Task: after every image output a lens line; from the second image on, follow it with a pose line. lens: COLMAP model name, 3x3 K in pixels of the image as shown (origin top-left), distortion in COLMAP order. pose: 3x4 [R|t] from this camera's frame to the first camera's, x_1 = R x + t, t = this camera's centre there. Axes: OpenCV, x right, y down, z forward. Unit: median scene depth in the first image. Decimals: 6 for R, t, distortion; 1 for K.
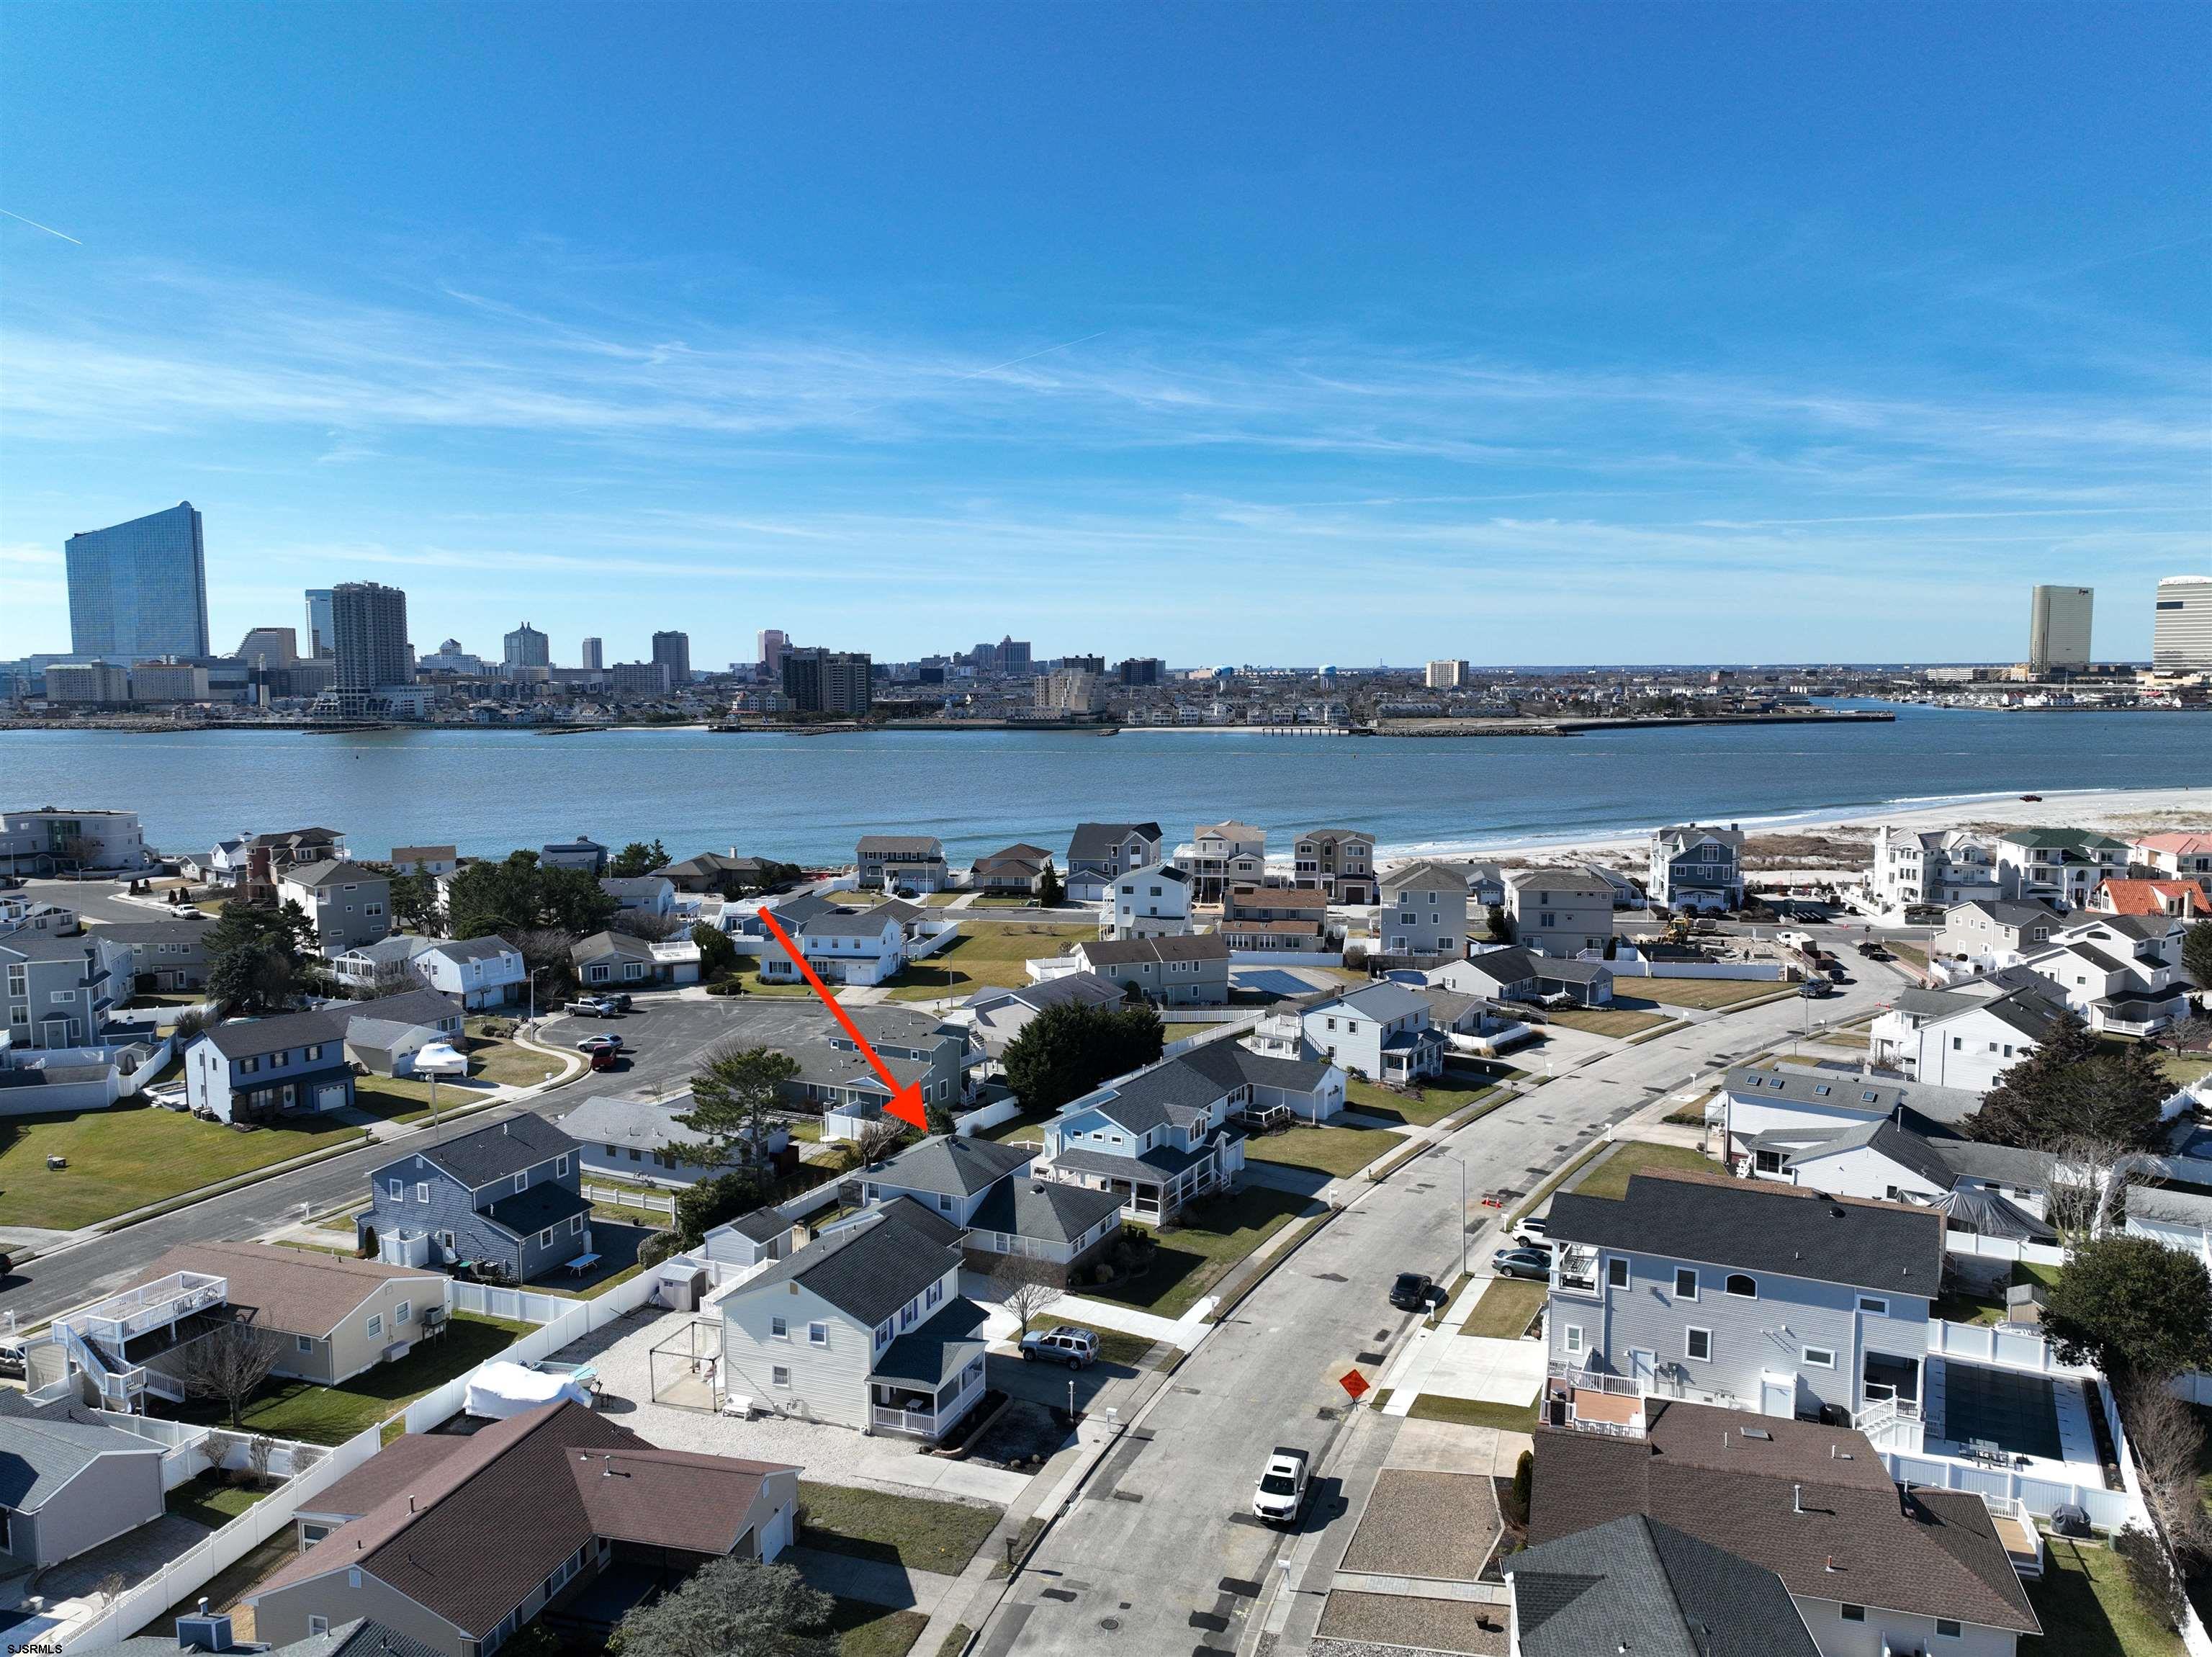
lens RADIAL K [[1597.9, 0, 1133.1], [0, 1597.9, 826.3], [0, 0, 1]] dist [0.006631, 0.005974]
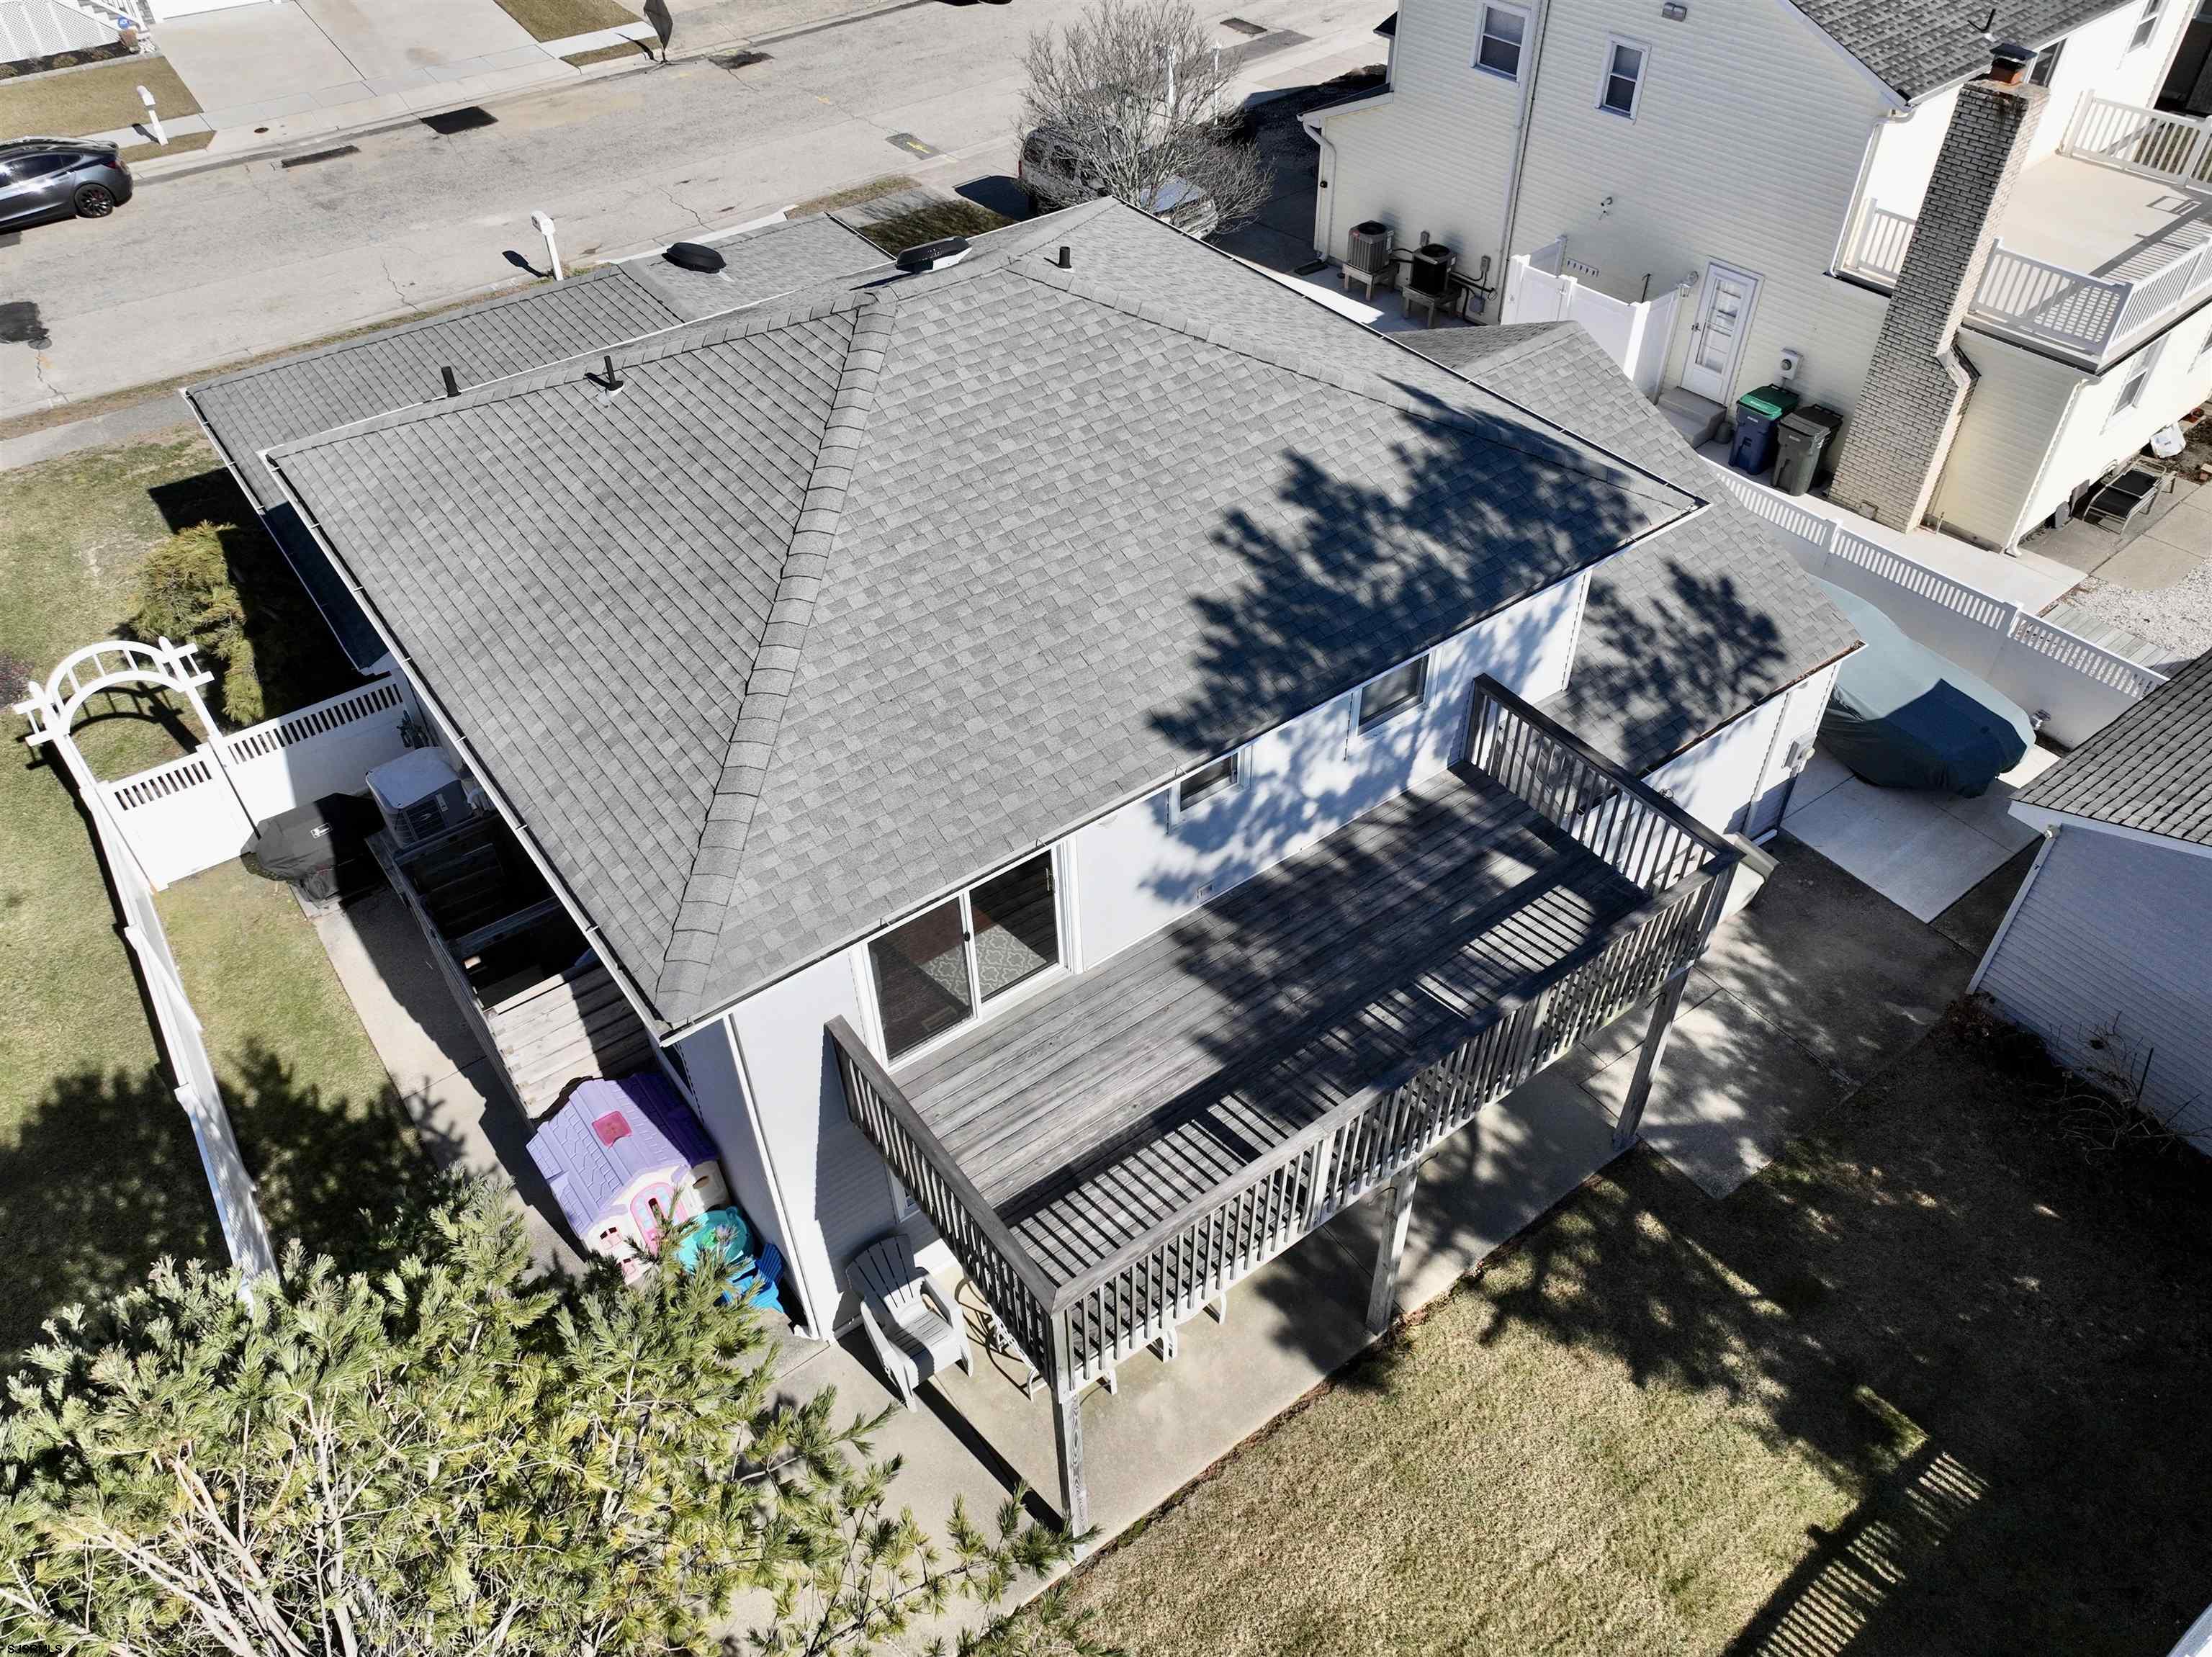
lens RADIAL K [[1597.9, 0, 1133.1], [0, 1597.9, 826.3], [0, 0, 1]] dist [0.006631, 0.005974]
pose [[-0.878072, -0.316490, 0.358919, -0.107115], [0.062542, 0.667715, 0.741785, 0.074745], [-0.474423, 0.673789, -0.566508, 0.624167]]
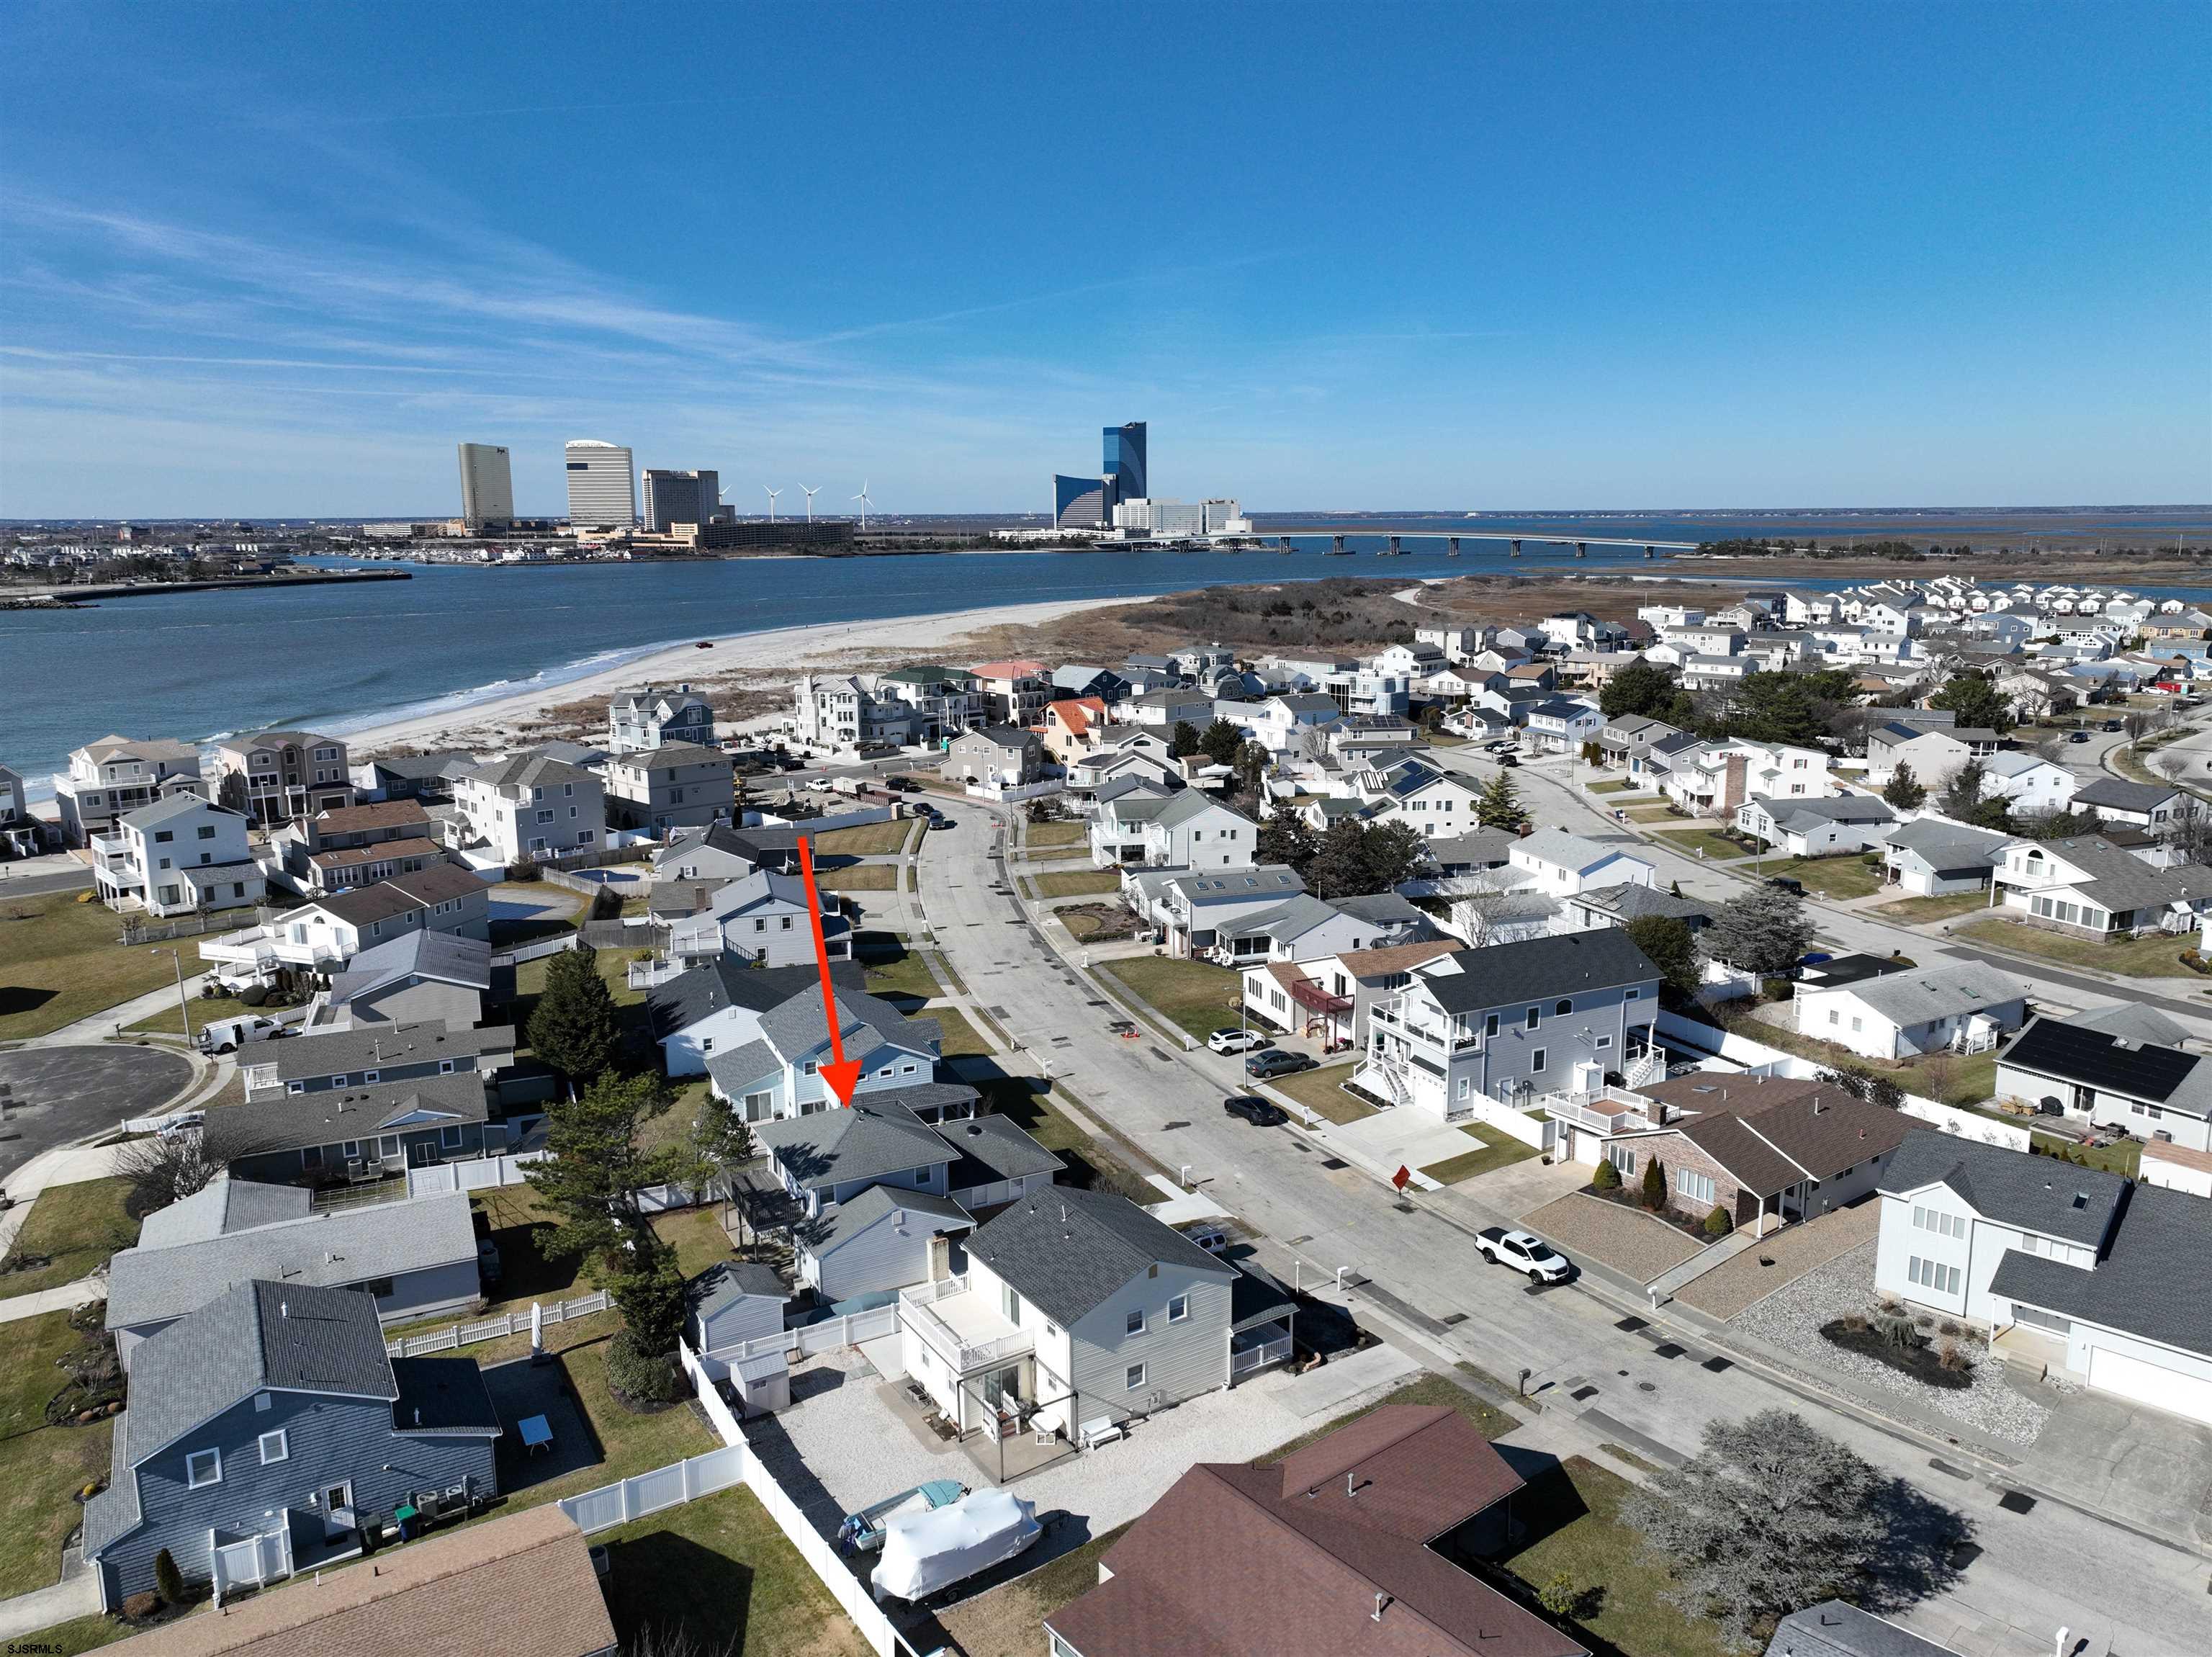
lens RADIAL K [[1597.9, 0, 1133.1], [0, 1597.9, 826.3], [0, 0, 1]] dist [0.006631, 0.005974]
pose [[0.598618, -0.152989, 0.786289, -0.383594], [0.082623, 0.988149, 0.129363, -0.029634], [-0.796762, -0.012474, 0.604164, 0.211496]]
